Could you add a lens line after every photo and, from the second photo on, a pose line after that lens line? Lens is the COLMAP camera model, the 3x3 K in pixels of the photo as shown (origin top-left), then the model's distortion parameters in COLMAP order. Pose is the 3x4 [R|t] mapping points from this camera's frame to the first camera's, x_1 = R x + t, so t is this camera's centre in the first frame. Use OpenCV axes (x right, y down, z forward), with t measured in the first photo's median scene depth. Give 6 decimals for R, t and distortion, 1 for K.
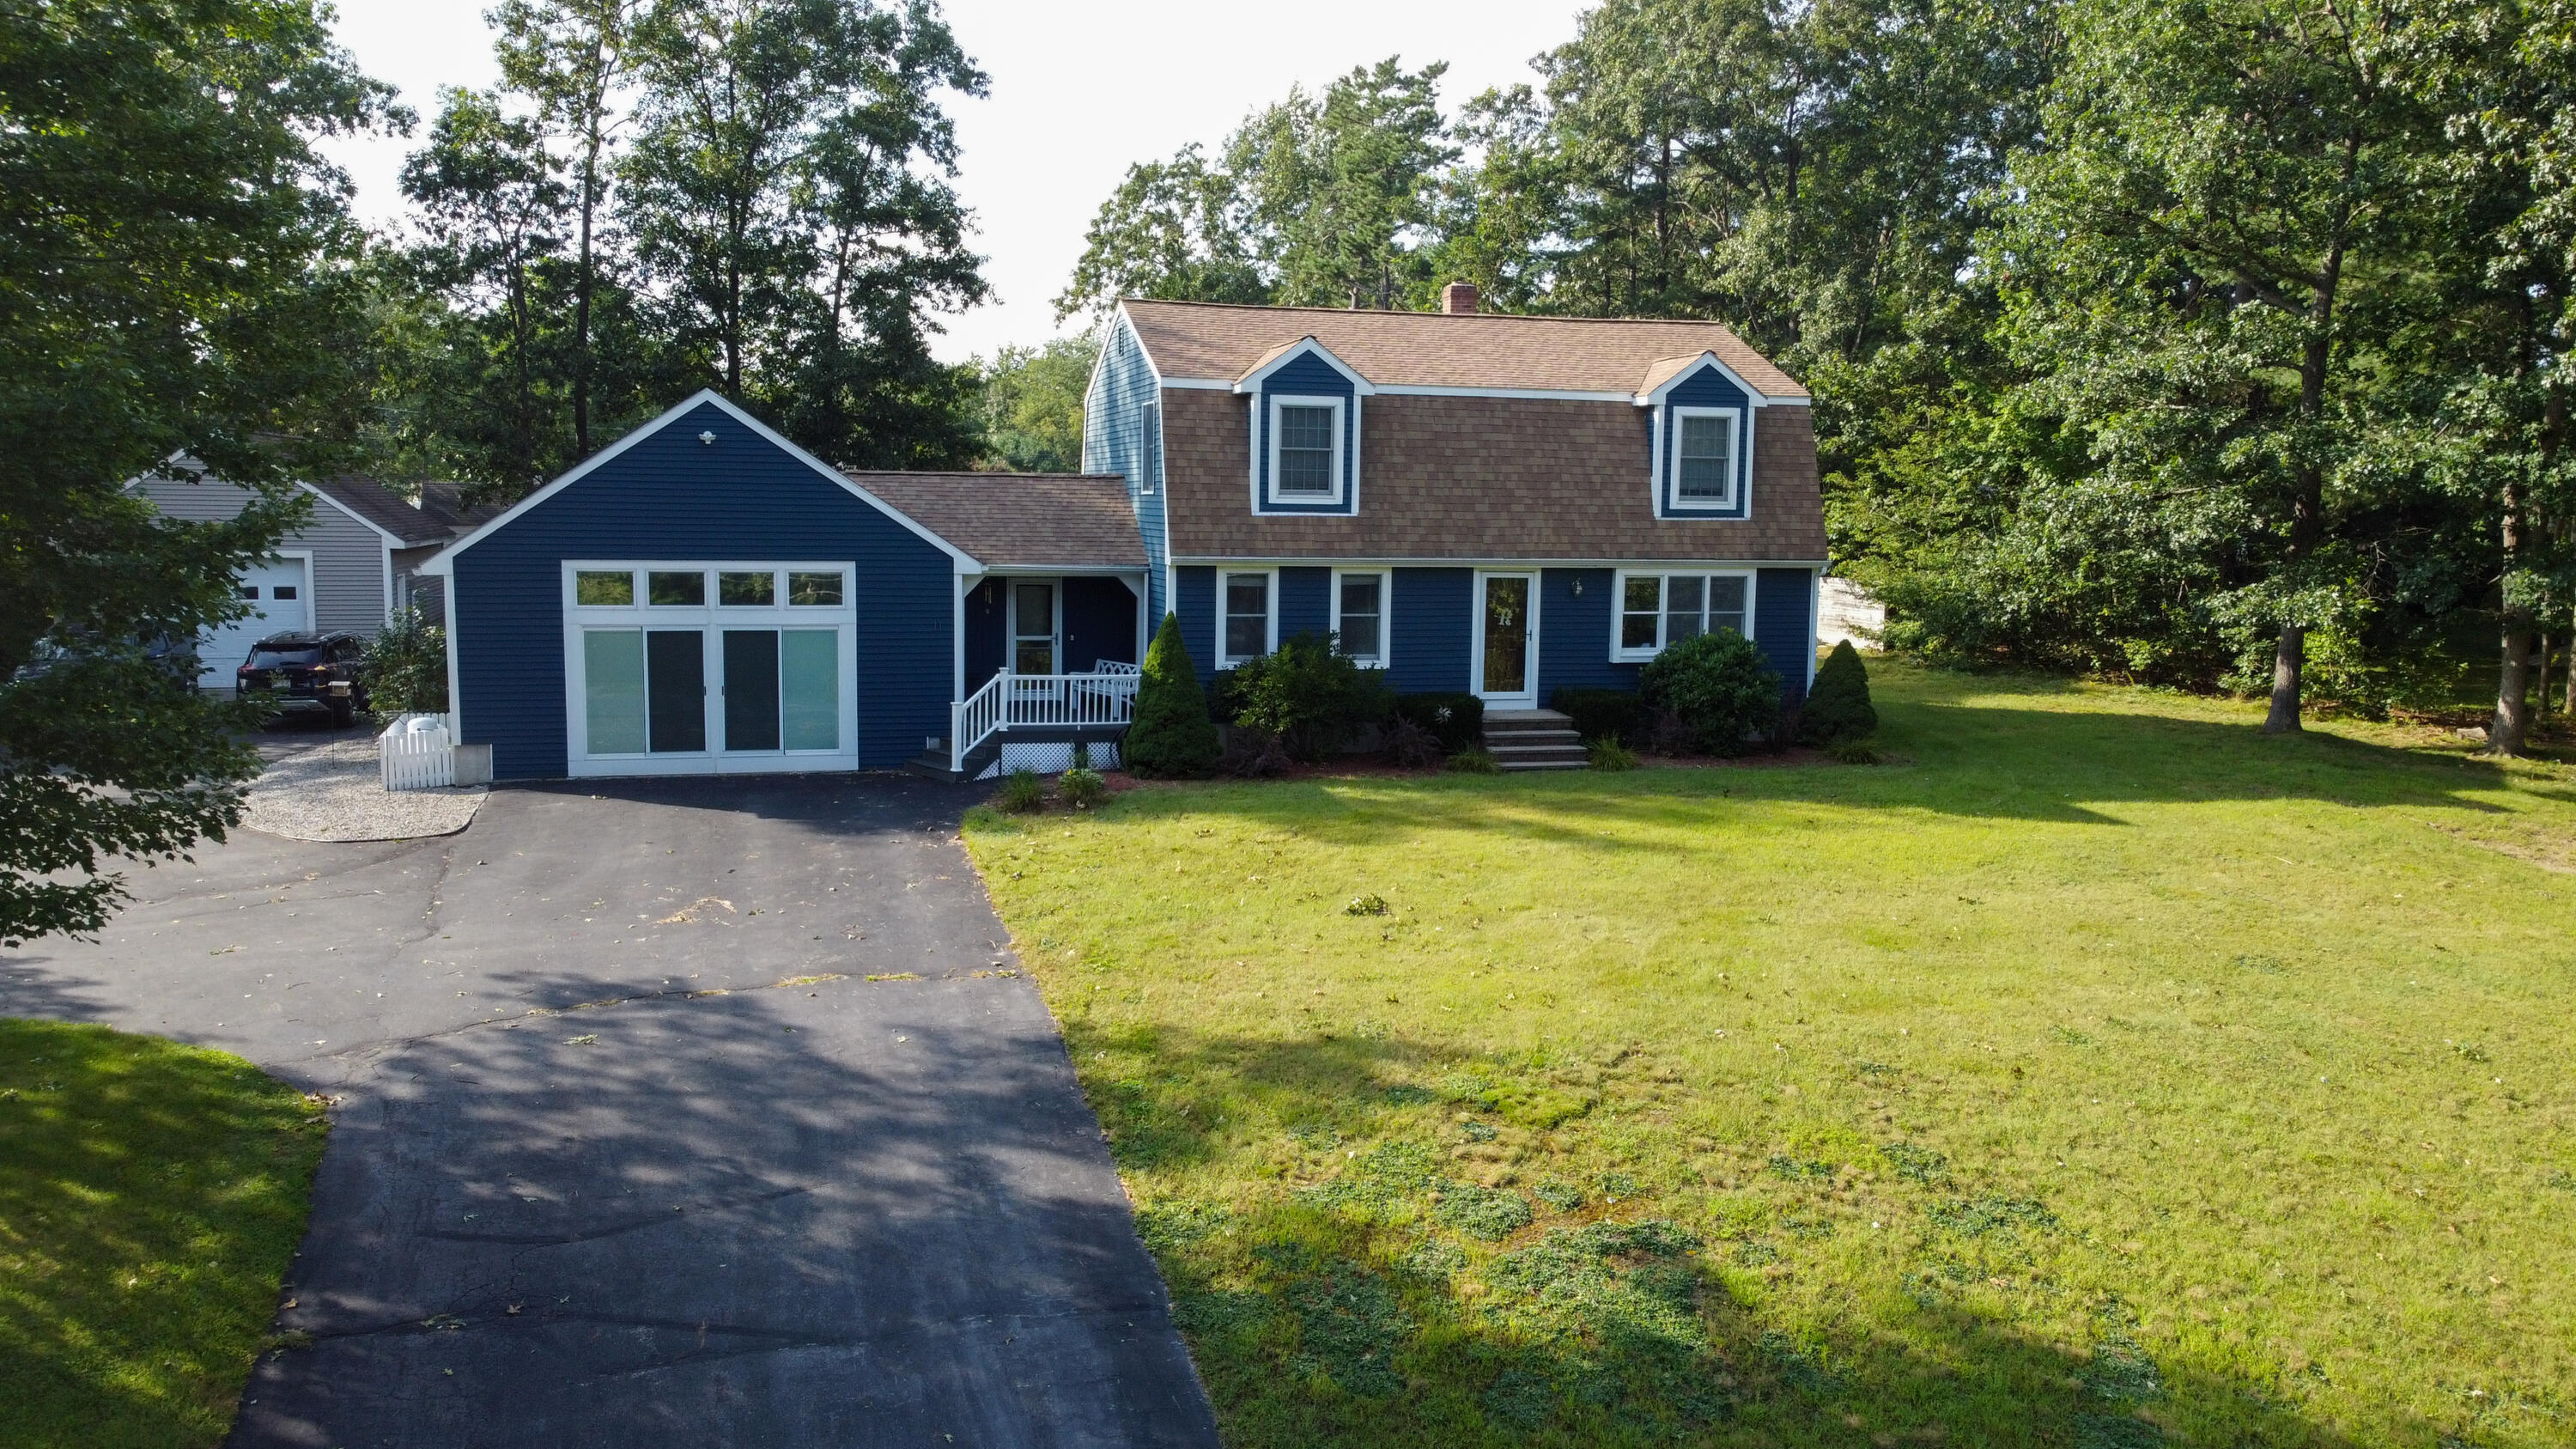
lens RADIAL K [[1950.8, 0, 1275.9], [0, 1950.8, 722.3], [0, 0, 1]] dist [0.003148, -0.013304]
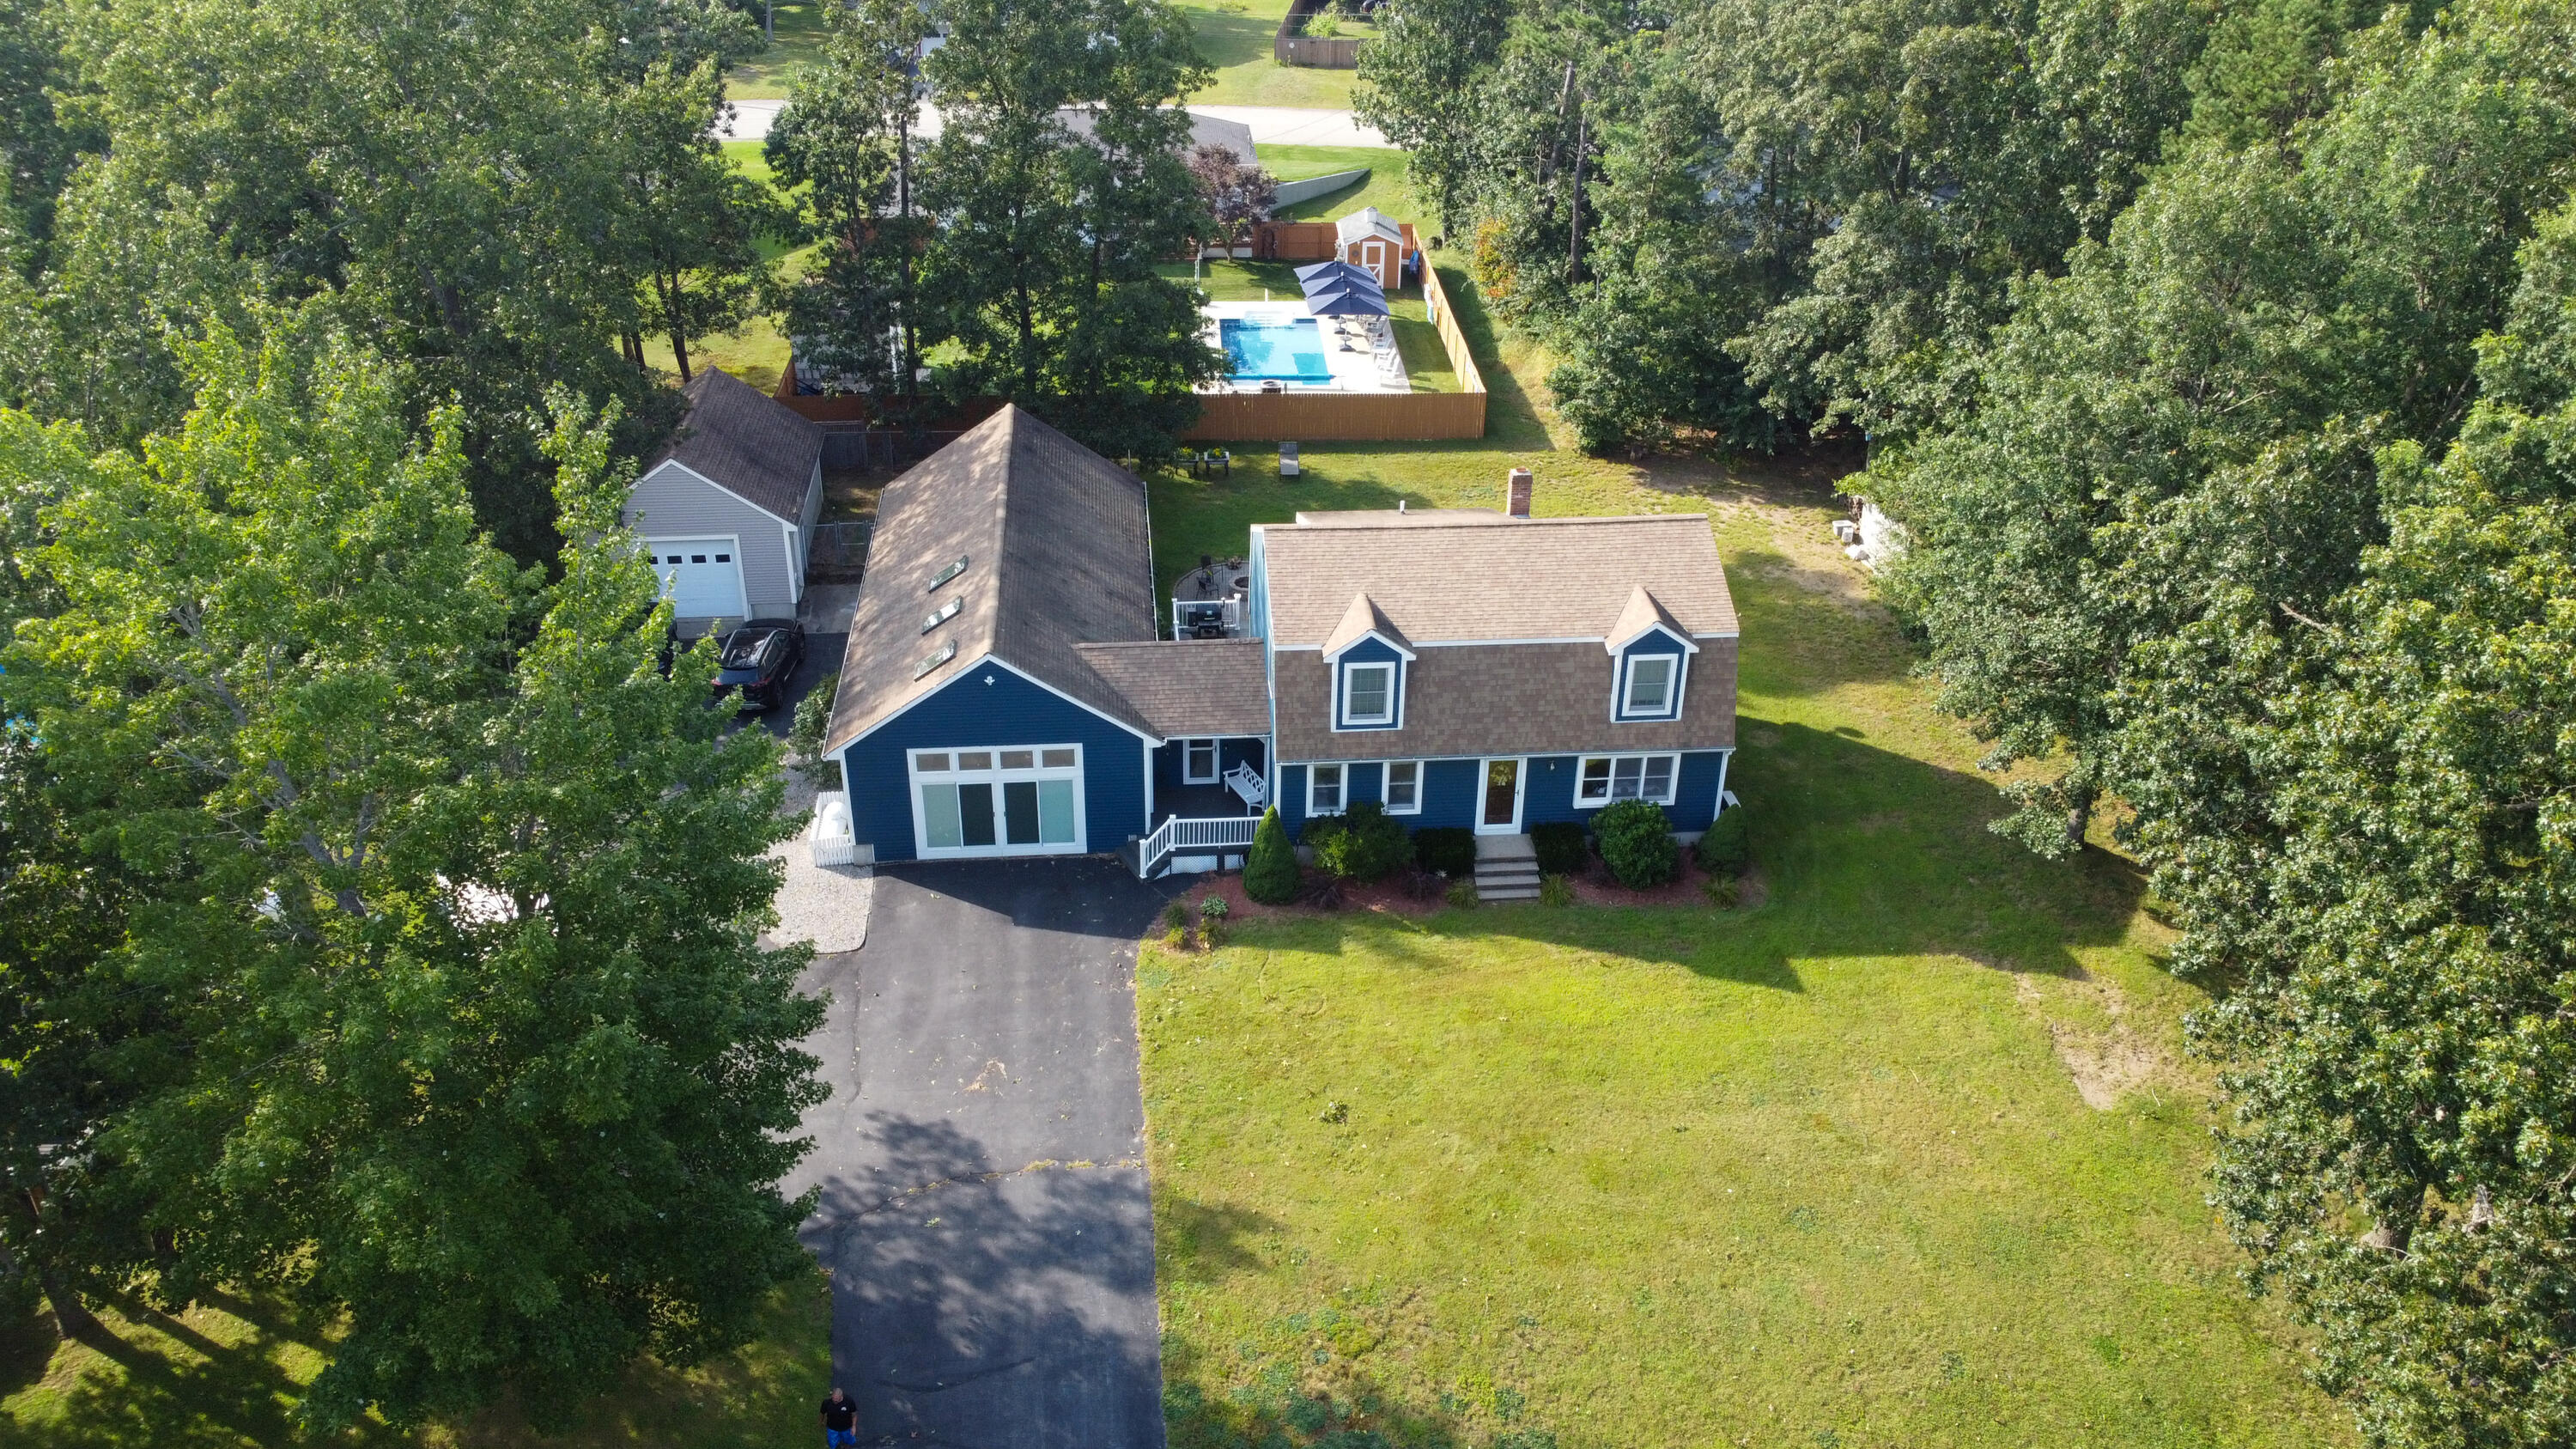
lens RADIAL K [[1950.8, 0, 1271.7], [0, 1950.8, 725.7], [0, 0, 1]] dist [0.003148, -0.013304]
pose [[0.984668, 0.086171, -0.151669, 0.174493], [-0.020130, 0.919791, 0.391891, -0.711946], [0.173273, -0.382829, 0.907424, -0.407558]]
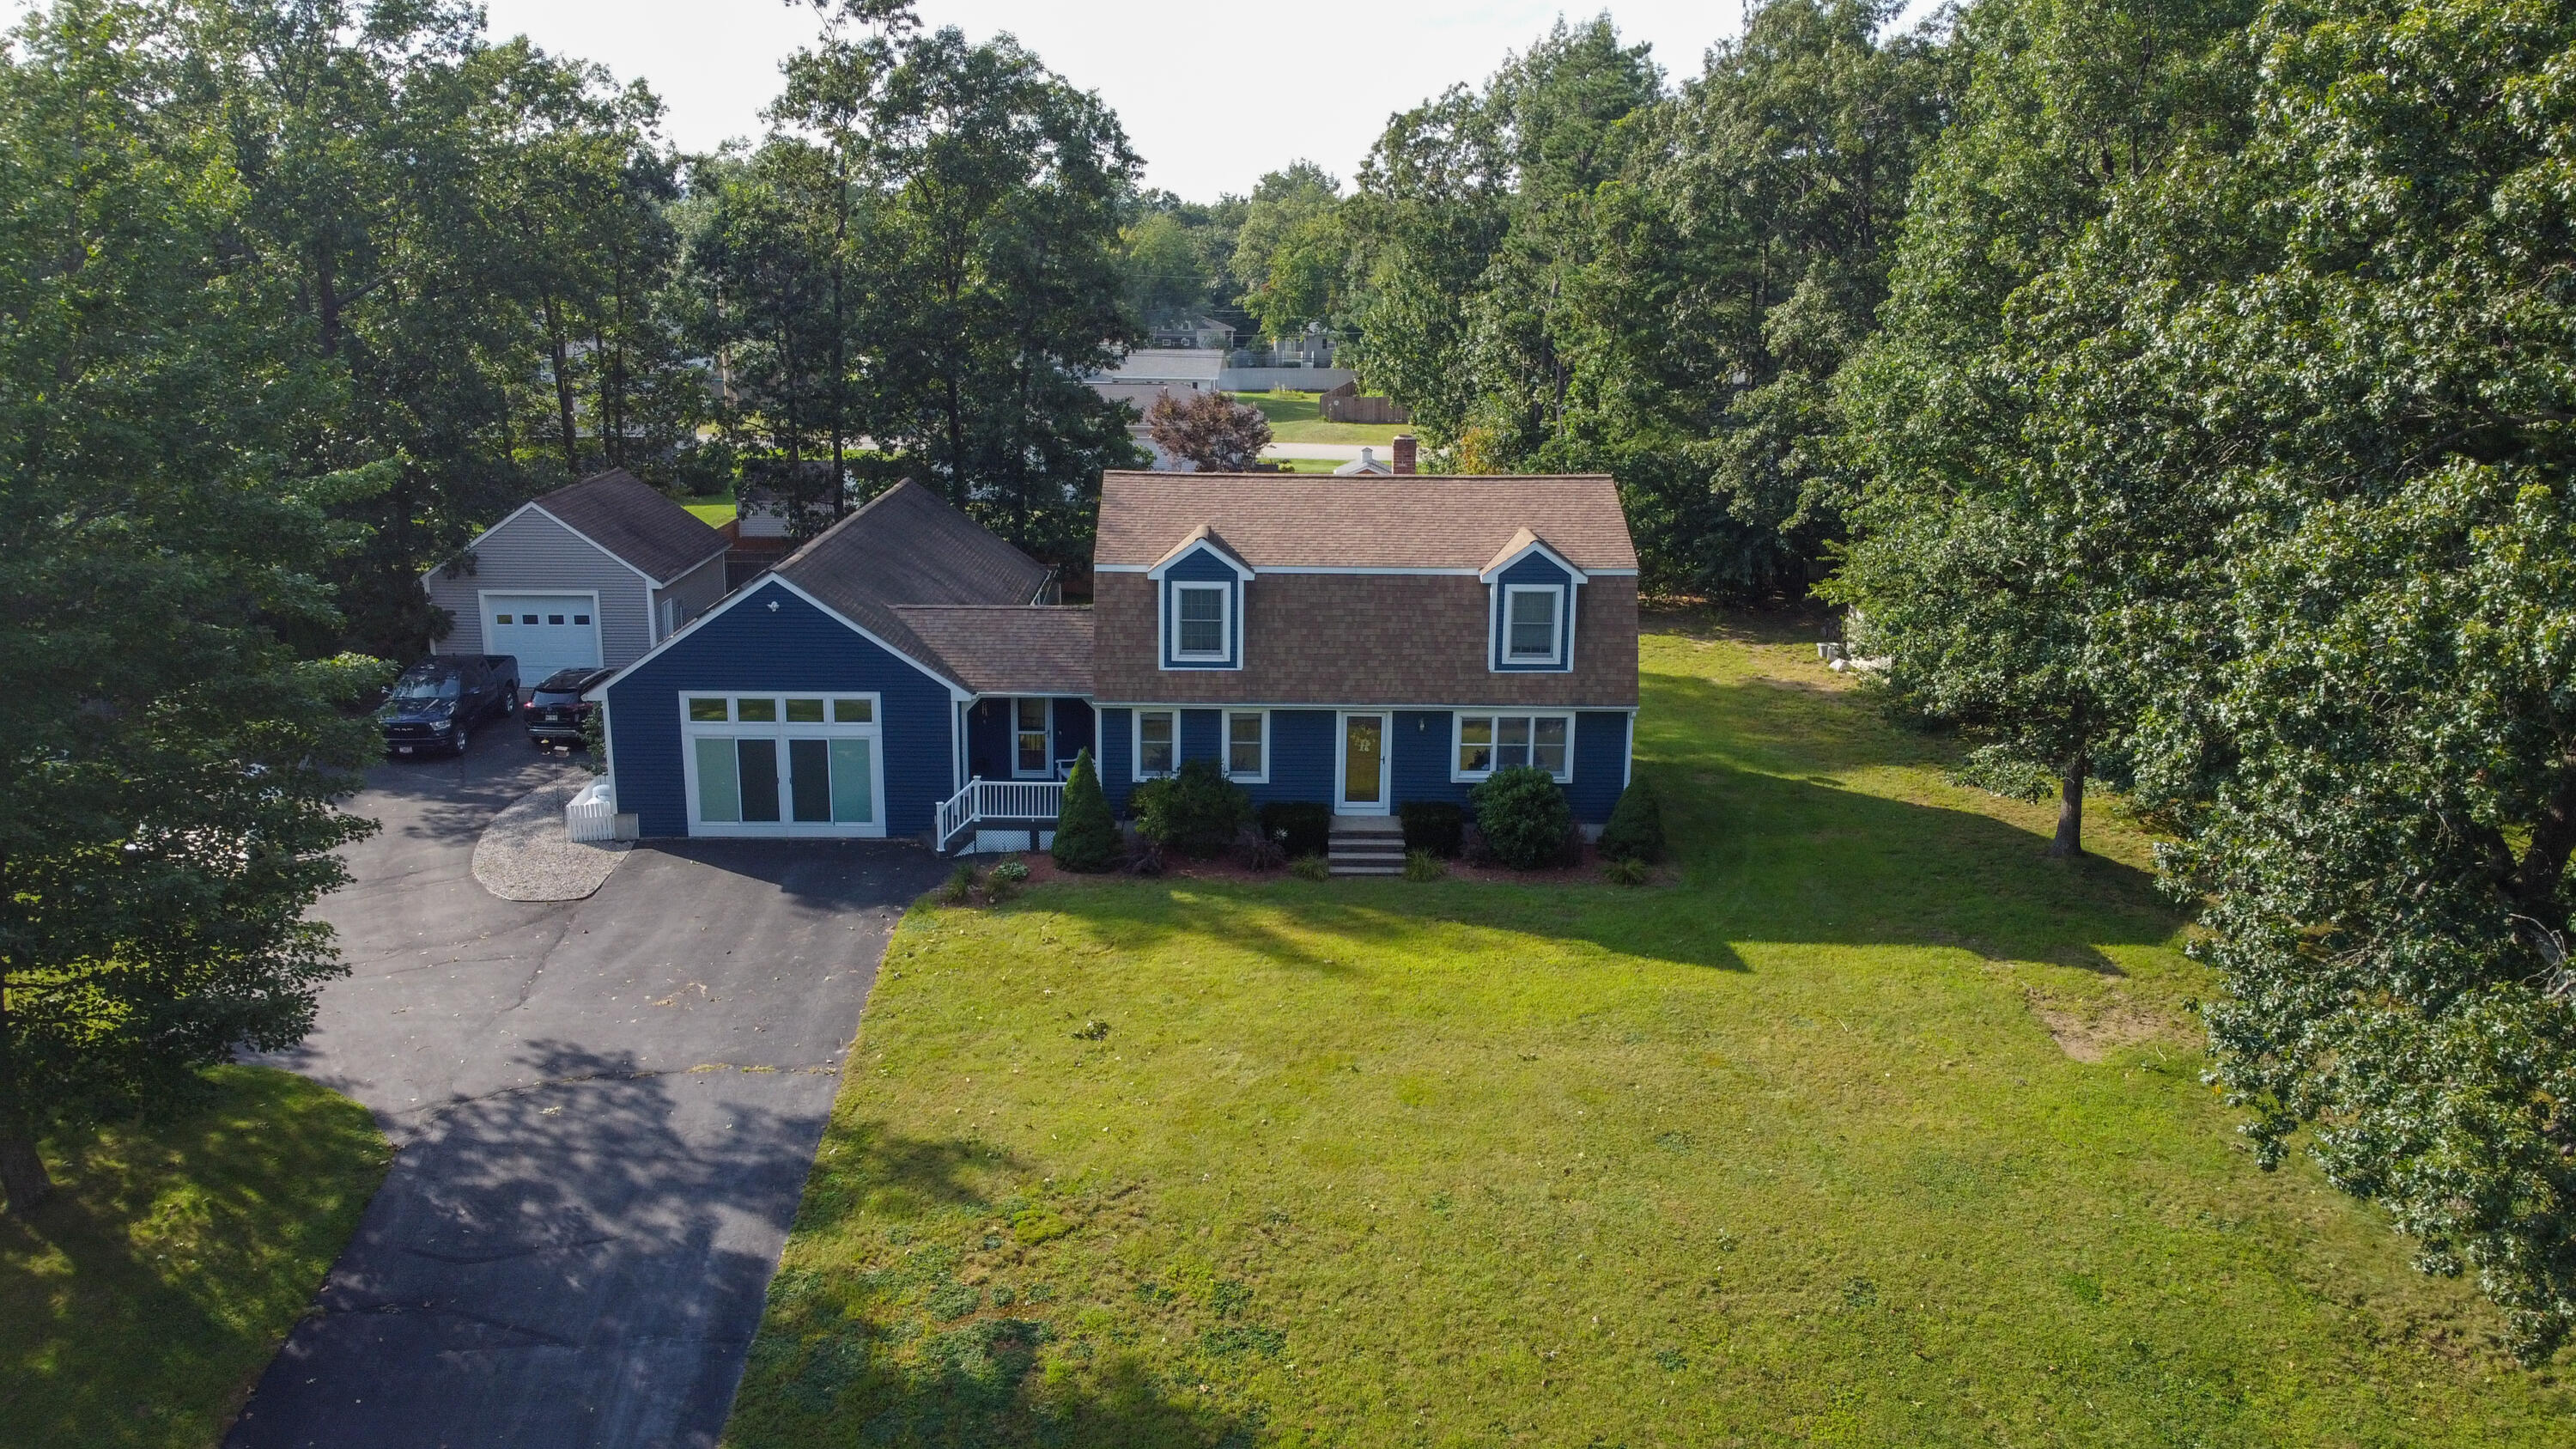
lens RADIAL K [[1950.8, 0, 1274.8], [0, 1950.8, 721.5], [0, 0, 1]] dist [0.003148, -0.013304]
pose [[0.970044, 0.054972, -0.236627, 0.378768], [-0.025644, 0.991790, 0.125282, -0.238399], [0.241571, -0.115461, 0.963490, -0.263665]]
